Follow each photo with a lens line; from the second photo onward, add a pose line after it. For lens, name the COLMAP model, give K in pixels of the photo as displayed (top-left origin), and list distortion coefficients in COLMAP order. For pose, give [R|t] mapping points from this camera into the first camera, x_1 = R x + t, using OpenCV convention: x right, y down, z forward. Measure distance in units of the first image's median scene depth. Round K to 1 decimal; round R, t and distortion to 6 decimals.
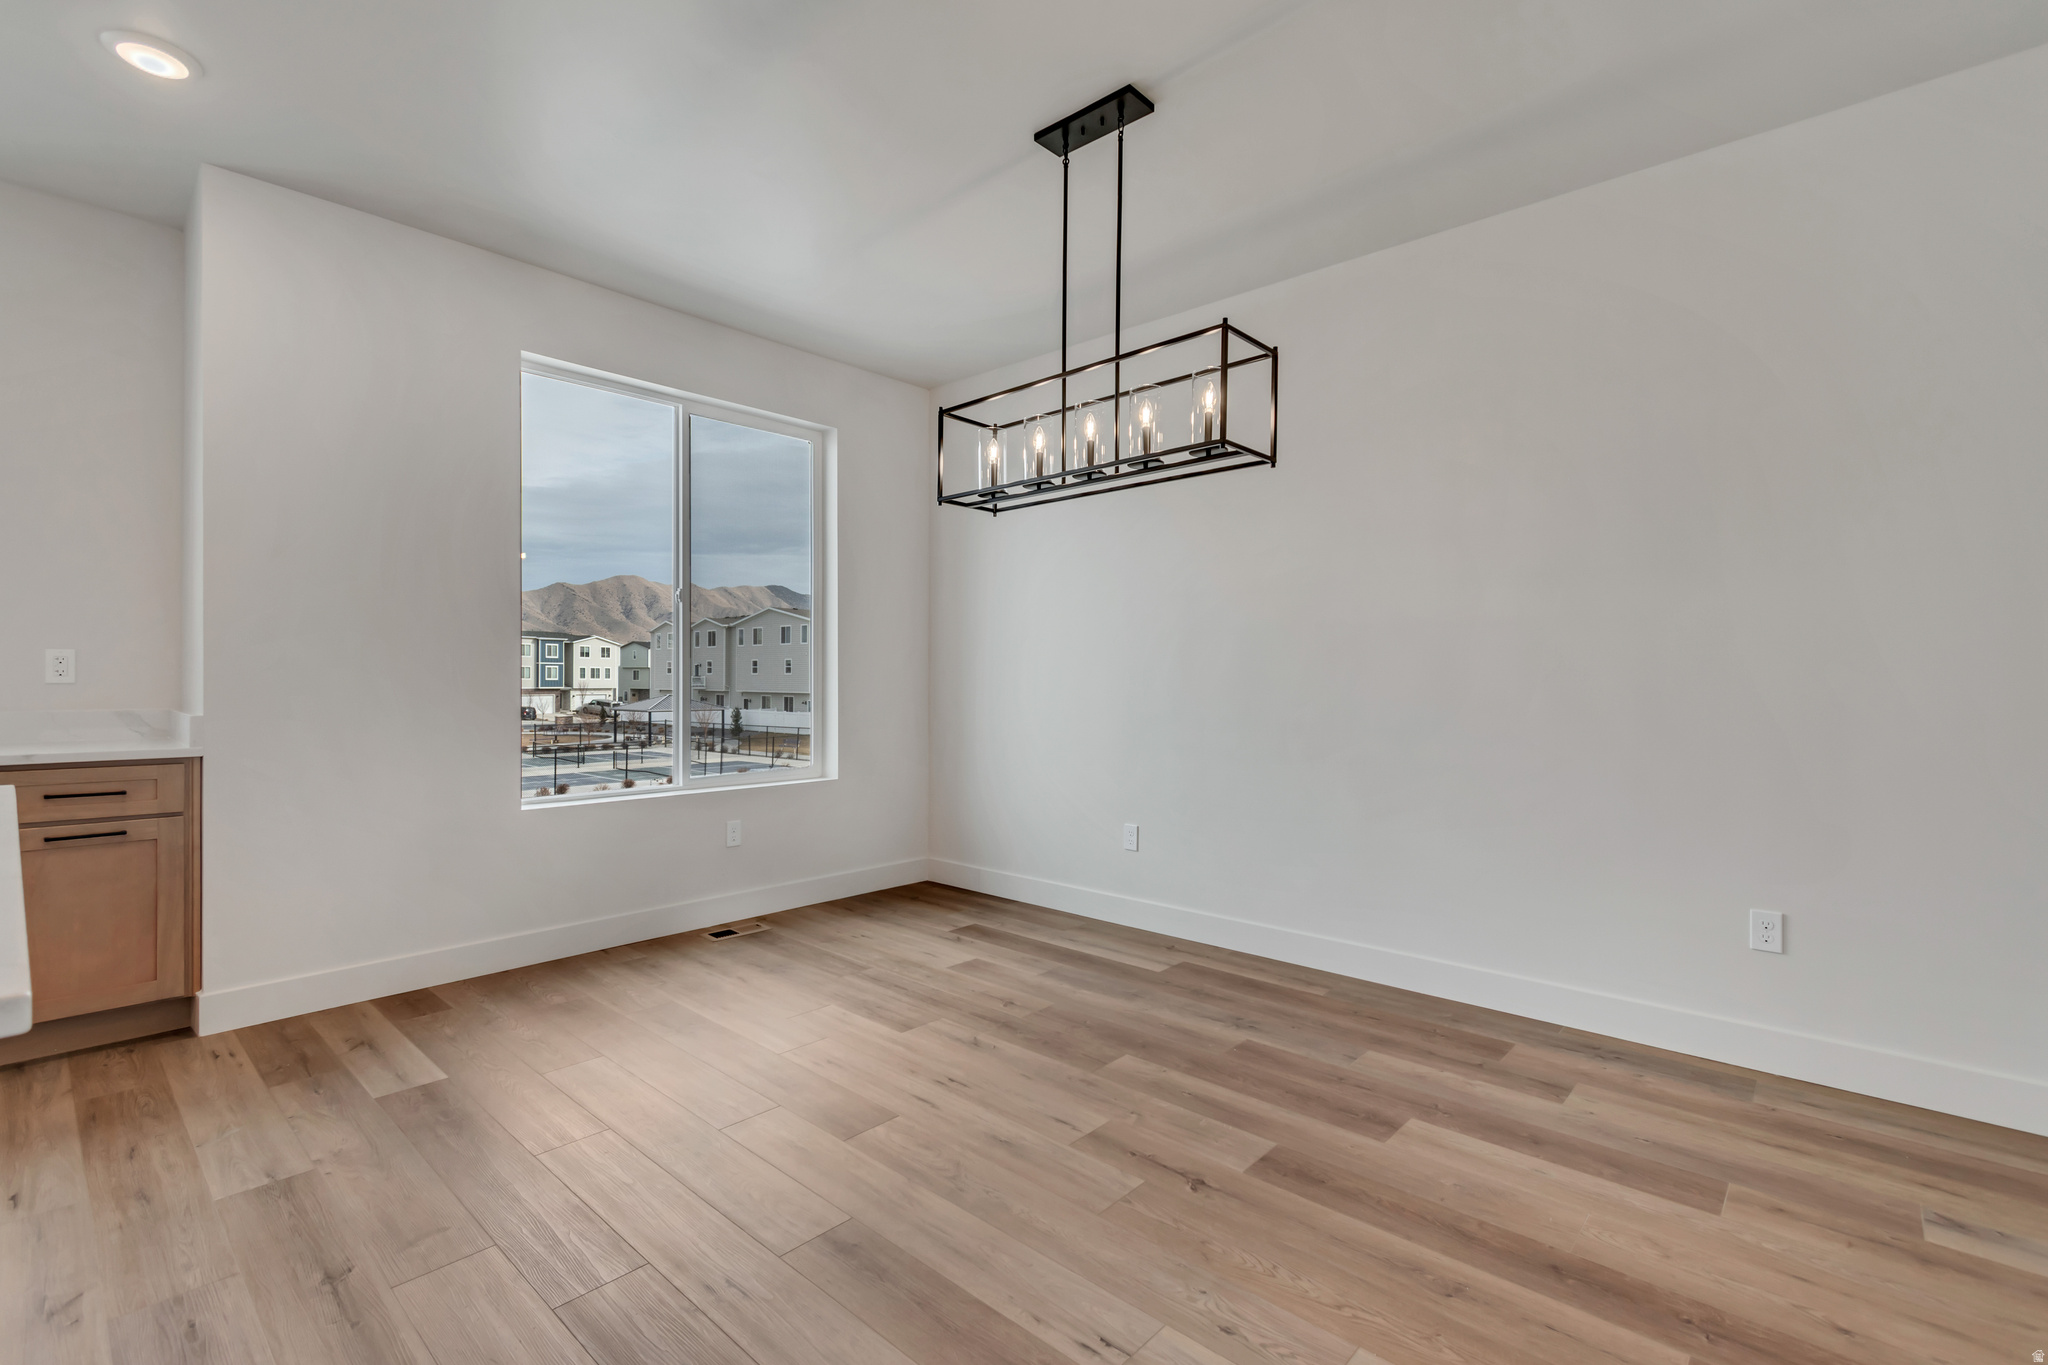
lens RADIAL K [[920.2, 0, 1033.5], [0, 920.2, 683.1], [0, 0, 1]] dist [0.007137, -0.000738]
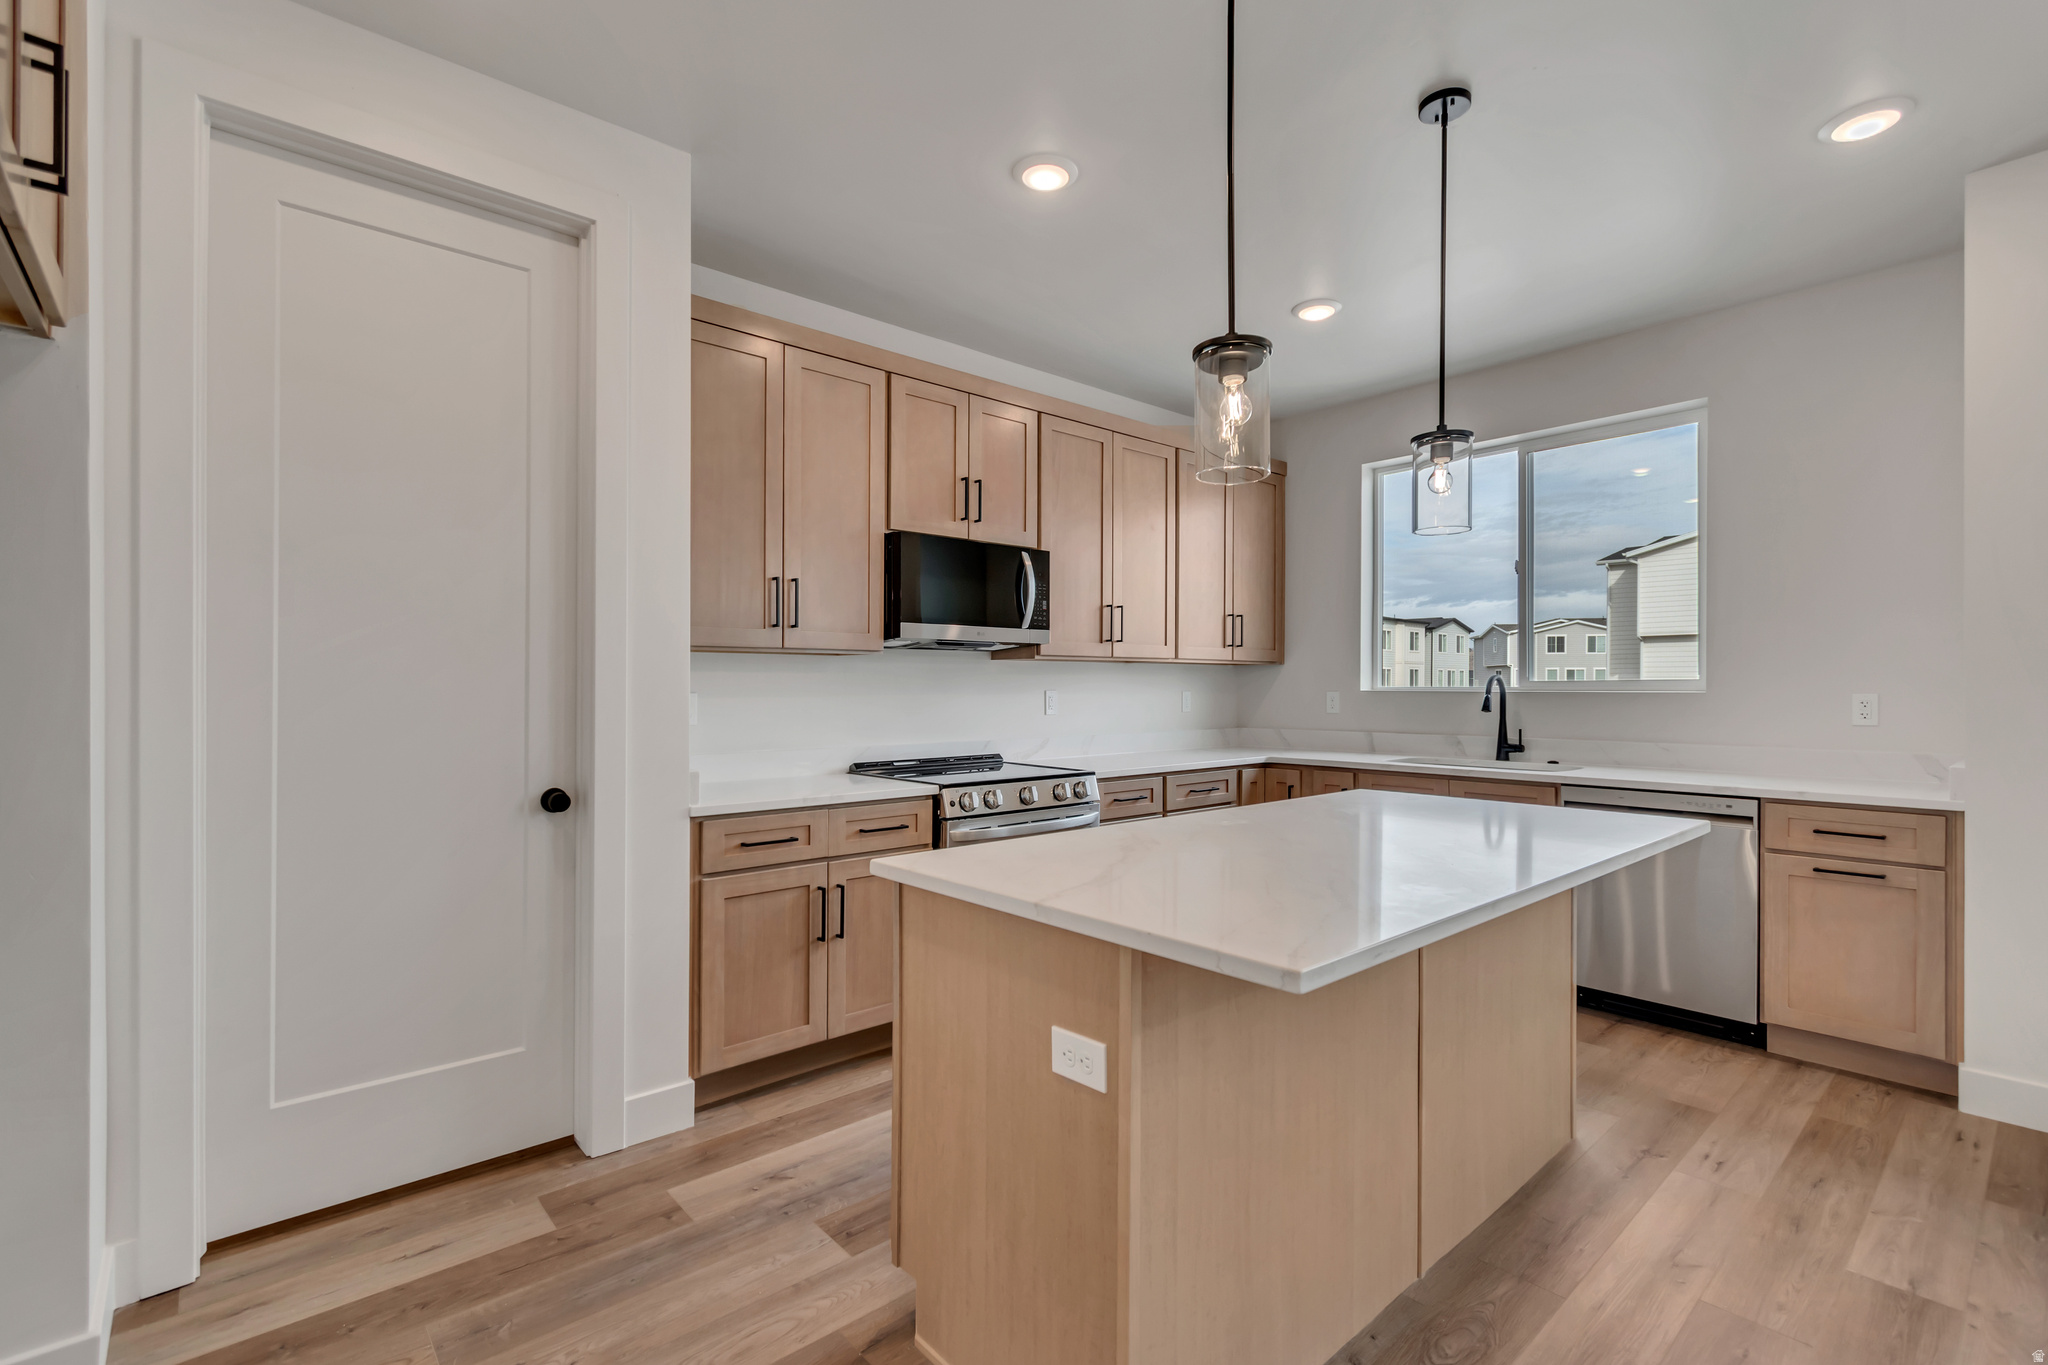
lens RADIAL K [[920.2, 0, 1024.7], [0, 920.2, 689.3], [0, 0, 1]] dist [0.007137, -0.000738]
pose [[-0.114255, -0.003327, -0.993446, 0.147861], [-0.005650, 0.999980, -0.002699, -0.038589], [0.993435, 0.005304, -0.114271, 0.179450]]
